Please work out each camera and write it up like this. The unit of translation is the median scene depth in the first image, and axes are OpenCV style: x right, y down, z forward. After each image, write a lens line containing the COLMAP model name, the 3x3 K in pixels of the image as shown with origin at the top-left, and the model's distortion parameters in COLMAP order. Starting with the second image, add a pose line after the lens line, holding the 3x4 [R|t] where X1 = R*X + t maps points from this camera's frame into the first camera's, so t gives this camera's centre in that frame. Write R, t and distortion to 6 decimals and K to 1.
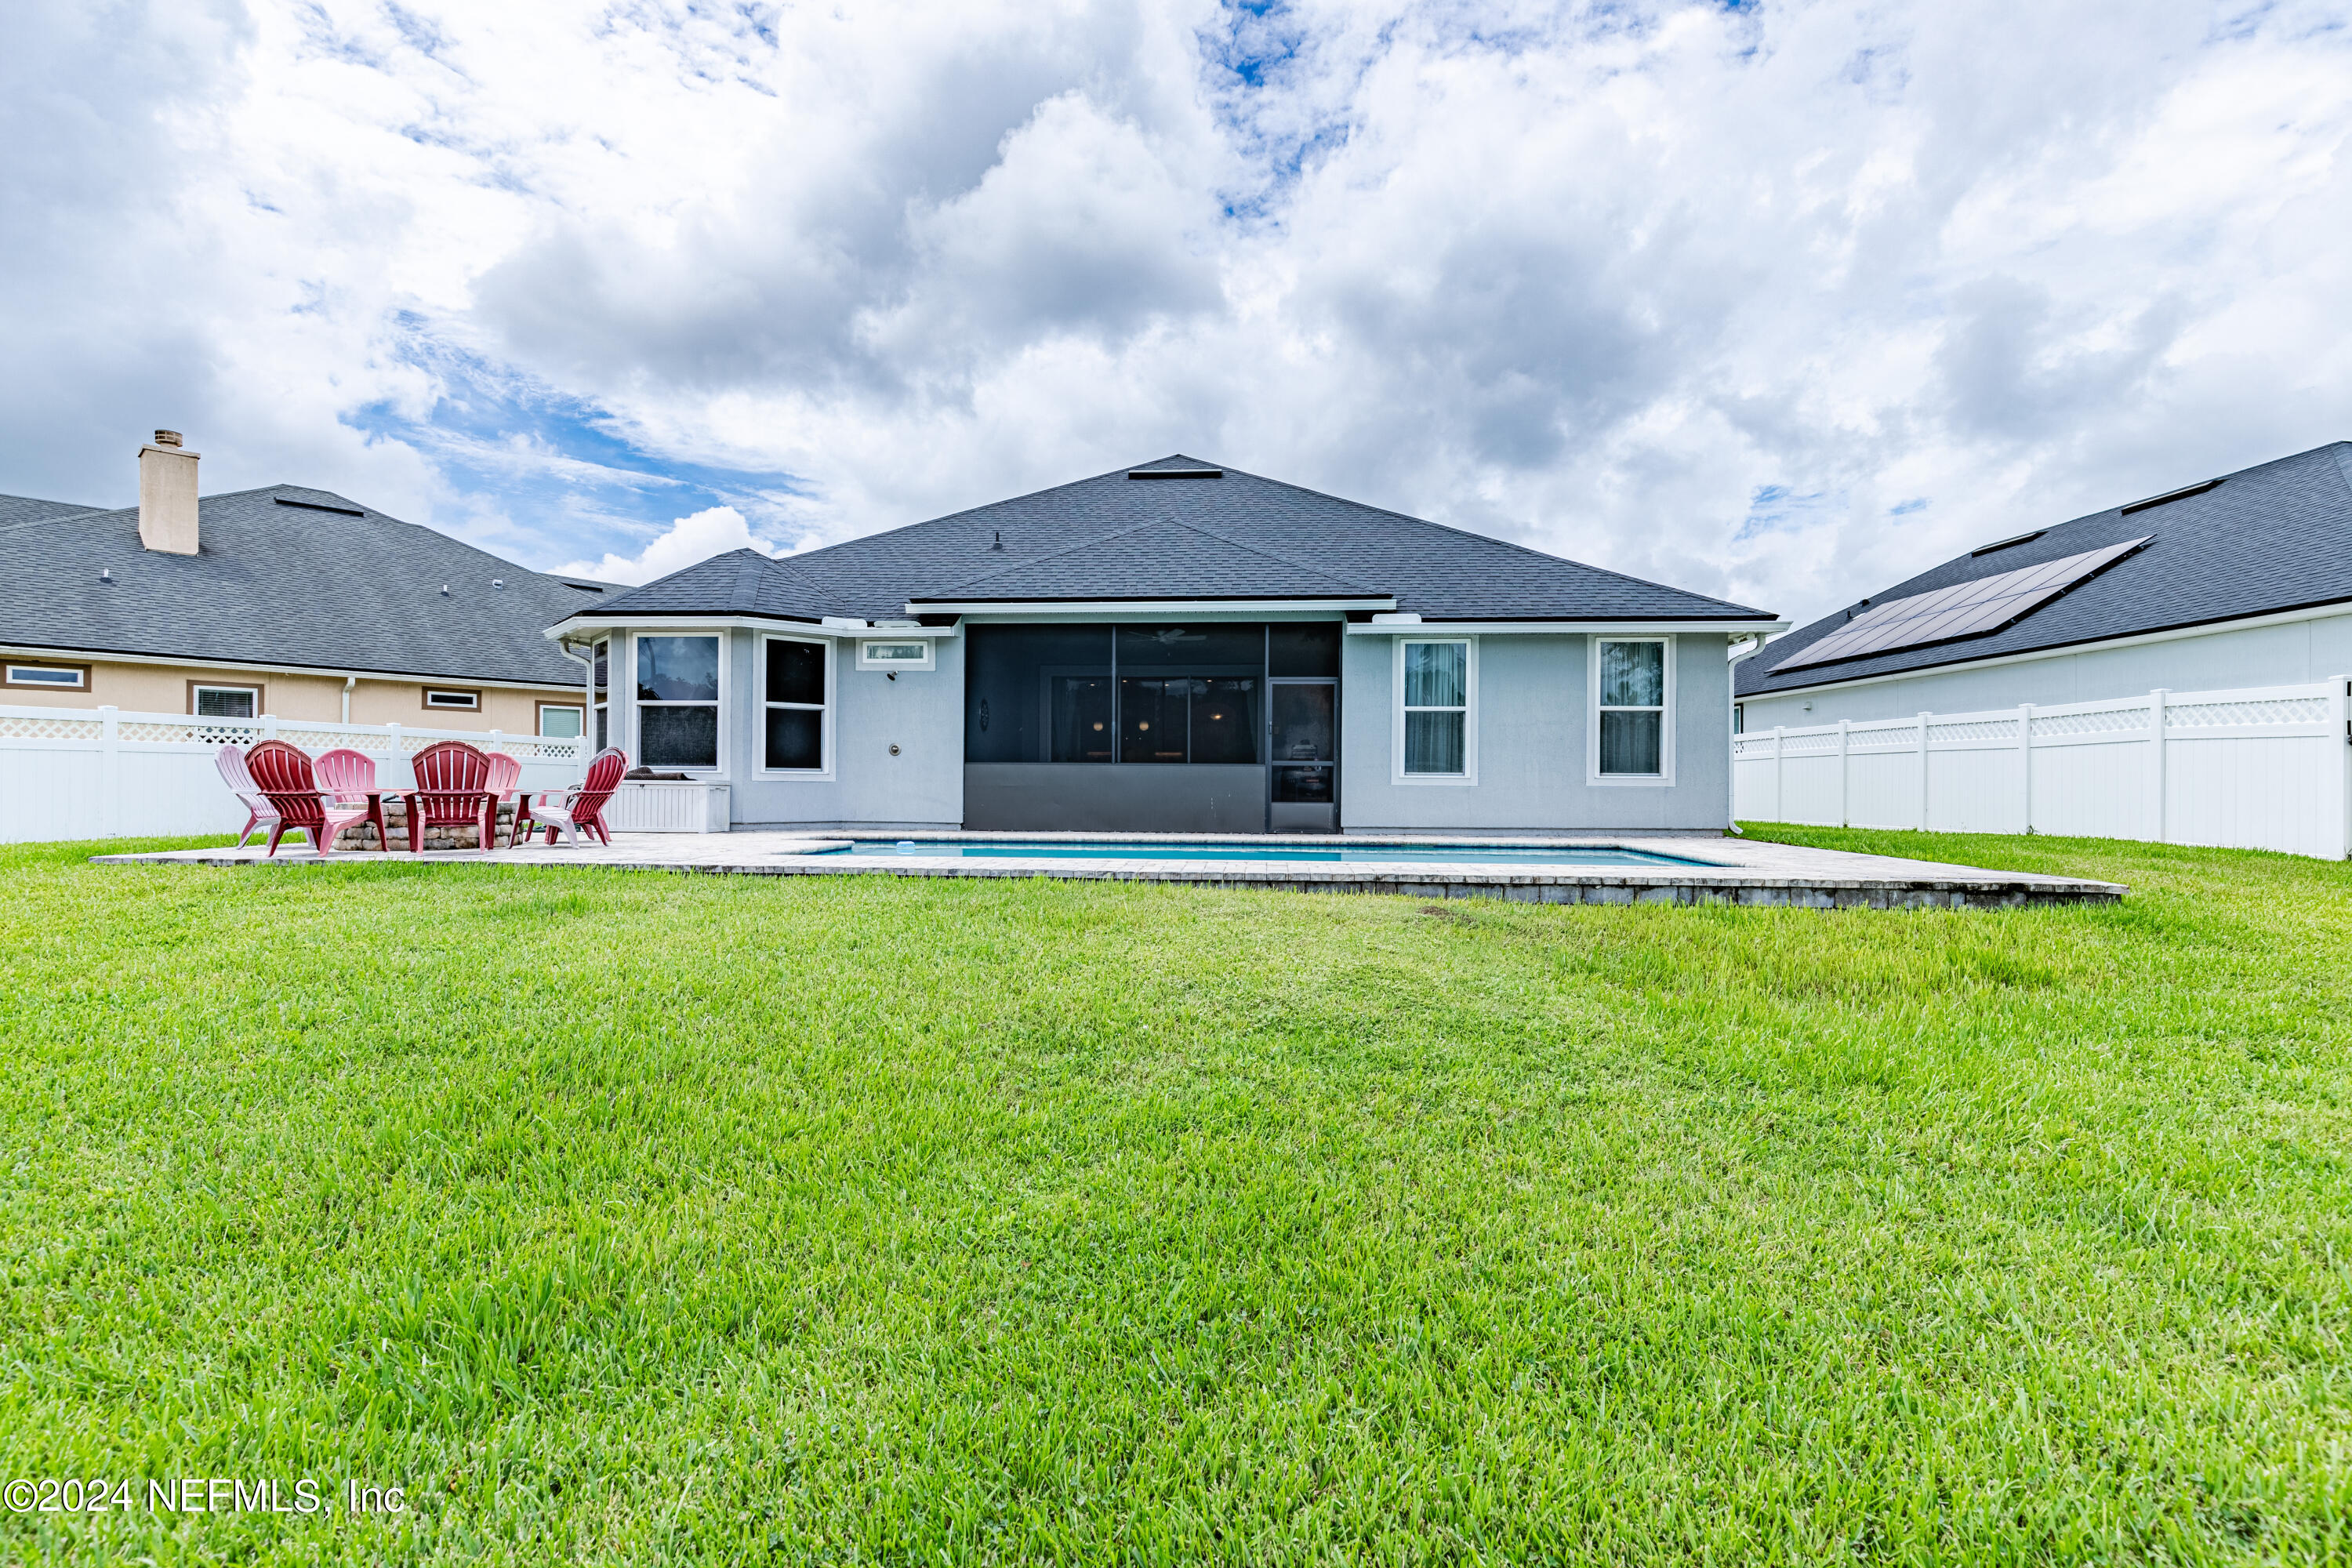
lens RADIAL K [[1060.1, 0, 1185.3], [0, 1060.1, 786.7], [0, 0, 1]] dist [0.008496, -0.000359]
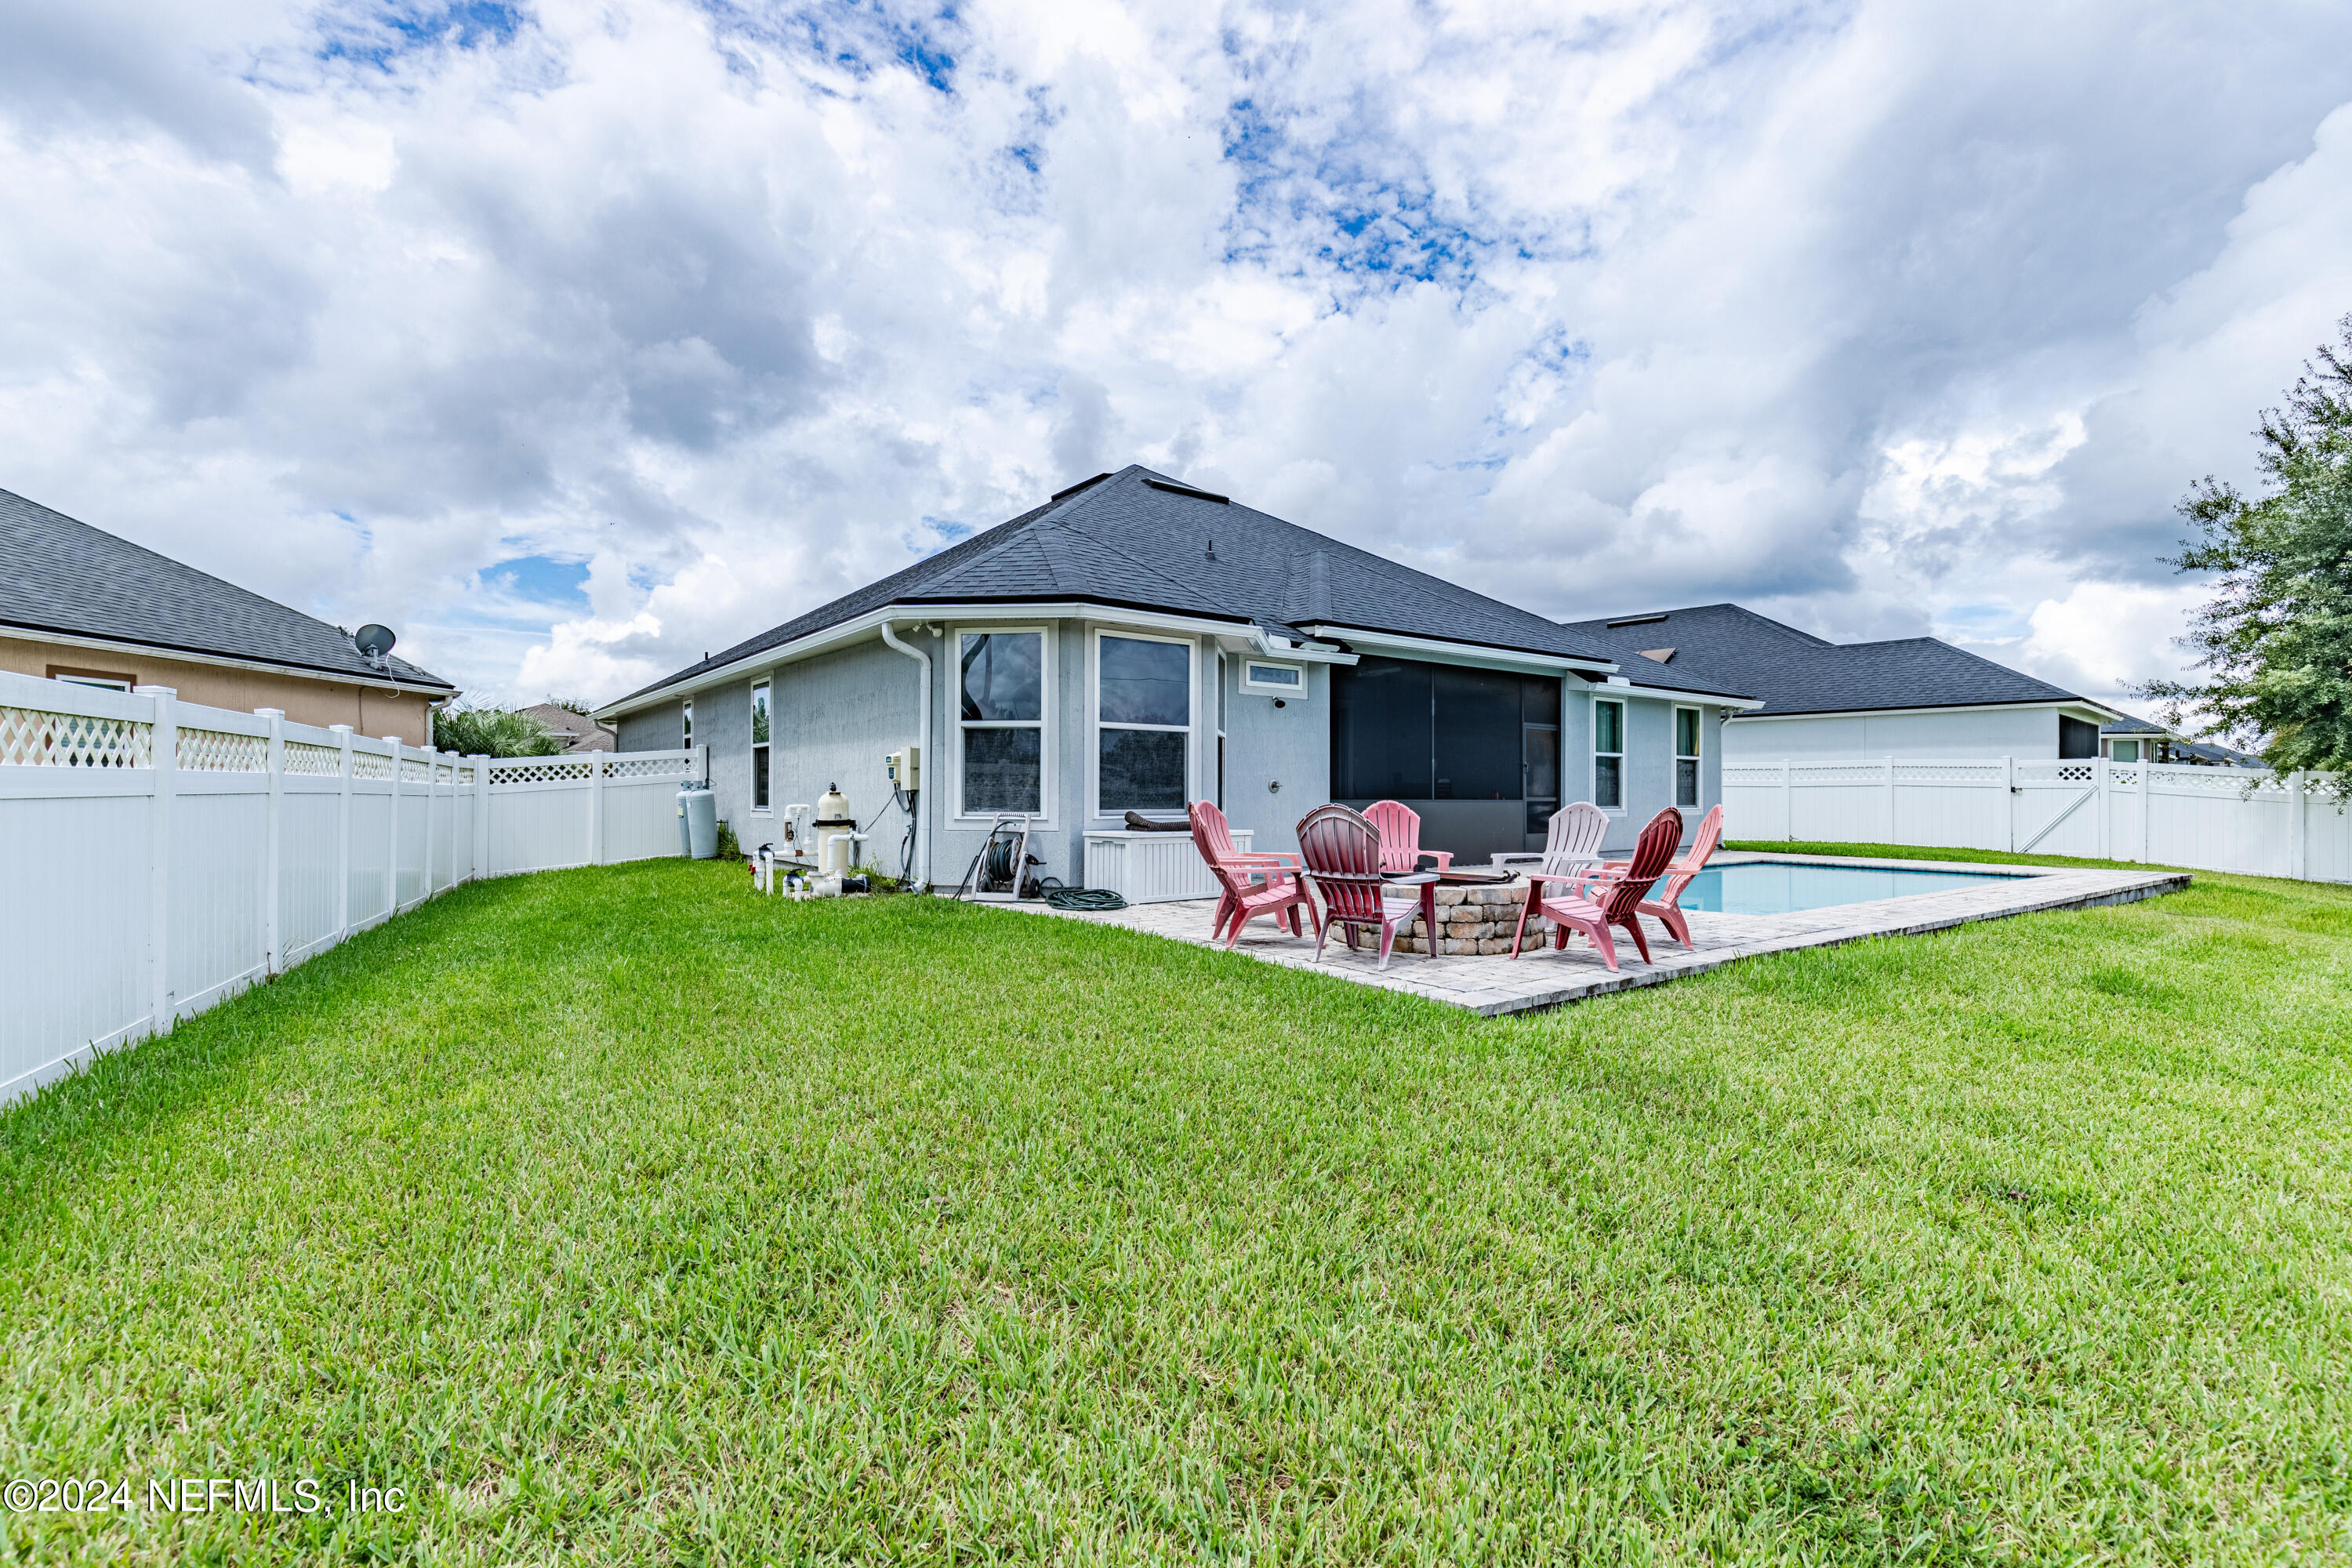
lens RADIAL K [[1060.1, 0, 1185.3], [0, 1060.1, 786.7], [0, 0, 1]] dist [0.008496, -0.000359]
pose [[0.748776, 0.000207, 0.662824, -0.939310], [0.000887, 0.999999, -0.001314, -0.033769], [-0.662823, 0.001572, 0.748774, 0.397686]]
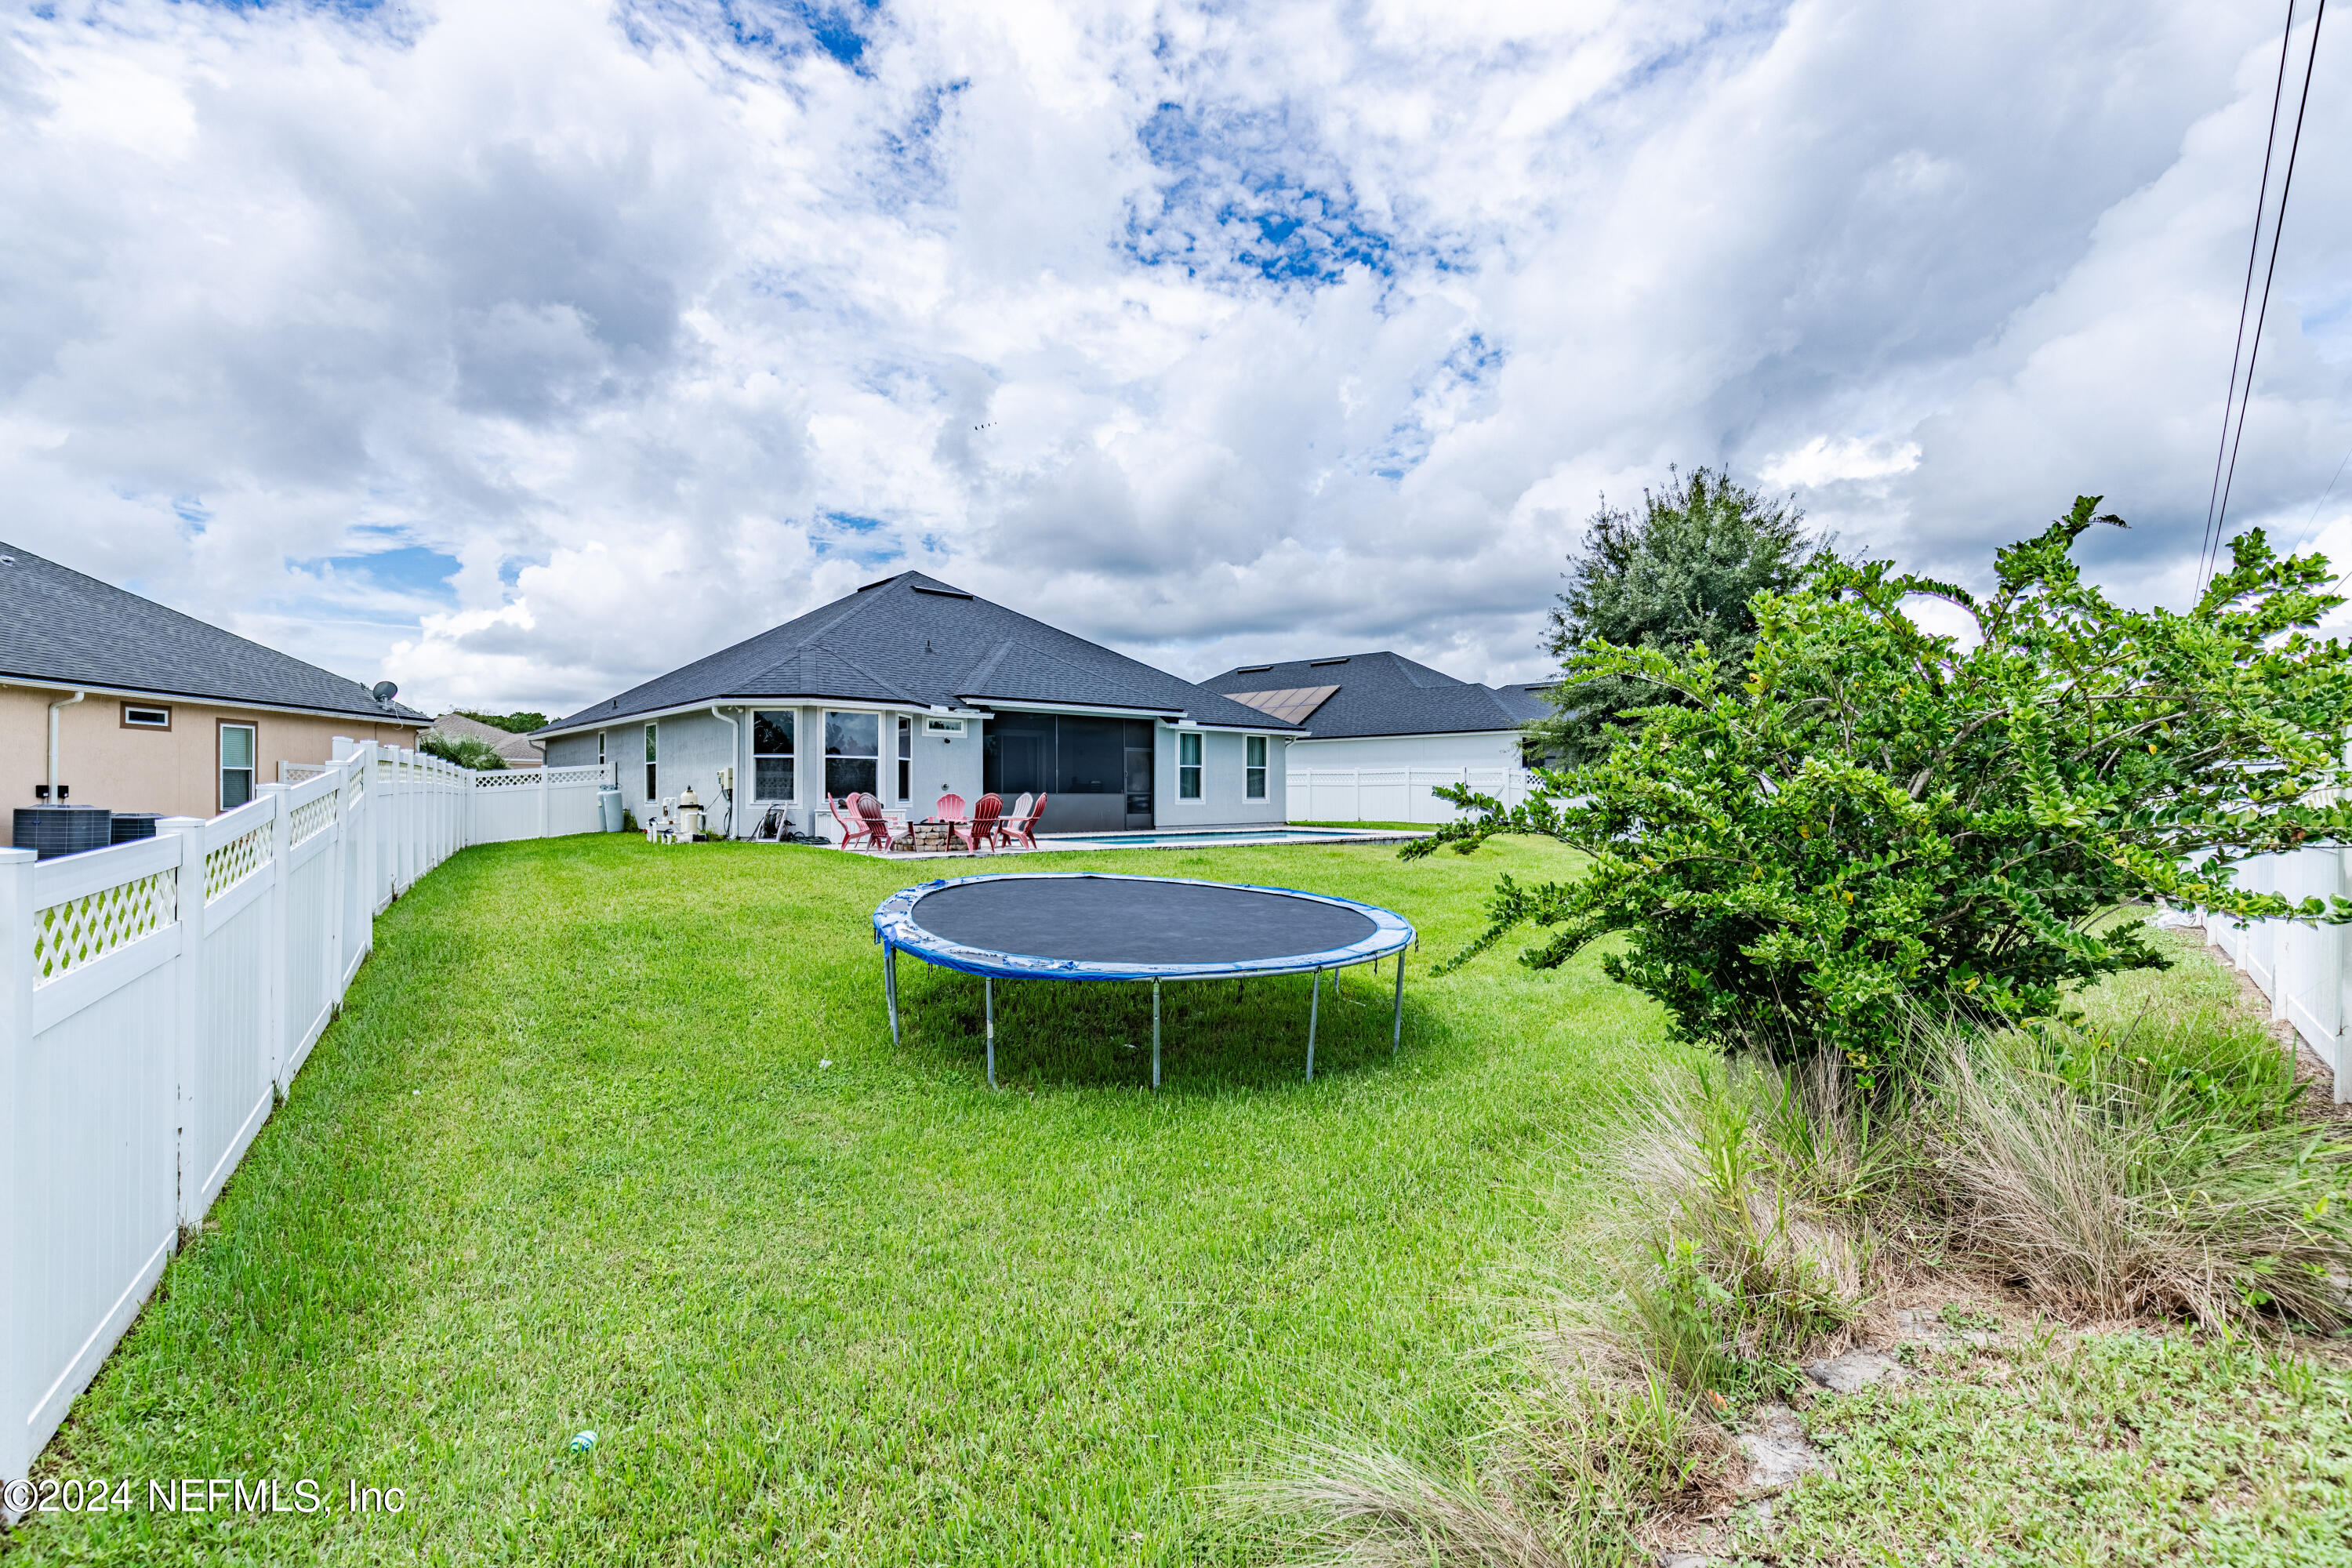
lens RADIAL K [[1060.1, 0, 1185.3], [0, 1060.1, 786.7], [0, 0, 1]] dist [0.008496, -0.000359]
pose [[0.691838, -0.002017, 0.722049, -1.210948], [0.004276, 0.999990, -0.001303, -0.031543], [-0.722040, 0.003989, 0.691840, -0.379805]]
